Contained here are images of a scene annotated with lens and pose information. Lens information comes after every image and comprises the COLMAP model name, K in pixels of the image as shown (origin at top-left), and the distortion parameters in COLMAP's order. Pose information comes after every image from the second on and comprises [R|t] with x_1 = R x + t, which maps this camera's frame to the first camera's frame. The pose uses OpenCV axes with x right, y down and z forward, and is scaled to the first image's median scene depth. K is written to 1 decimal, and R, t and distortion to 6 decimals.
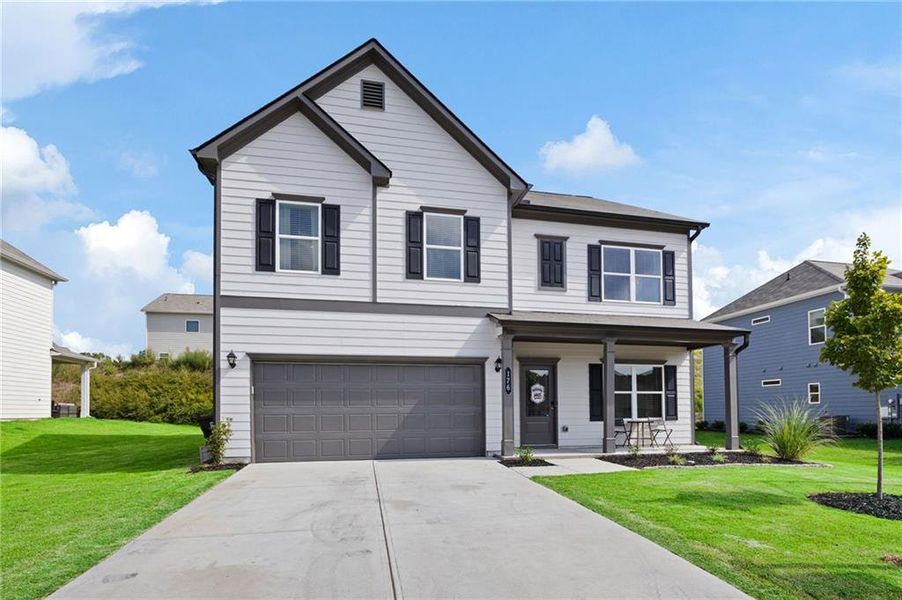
lens RADIAL K [[547.6, 0, 487.3], [0, 547.6, 398.0], [0, 0, 1]] dist [-0.027699, 0.000412]
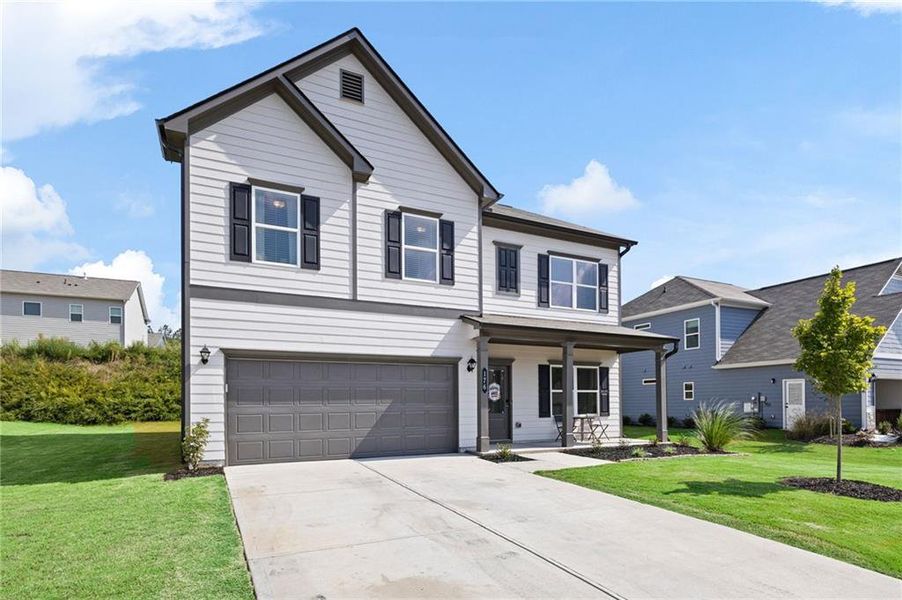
lens RADIAL K [[525.2, 0, 476.1], [0, 525.2, 396.6], [0, 0, 1]] dist [-0.003372, 0.000178]
pose [[0.970800, 0.002480, 0.239878, -0.213868], [-0.004841, 0.999945, 0.009256, -0.009673], [-0.239842, -0.010147, 0.970759, 0.022219]]
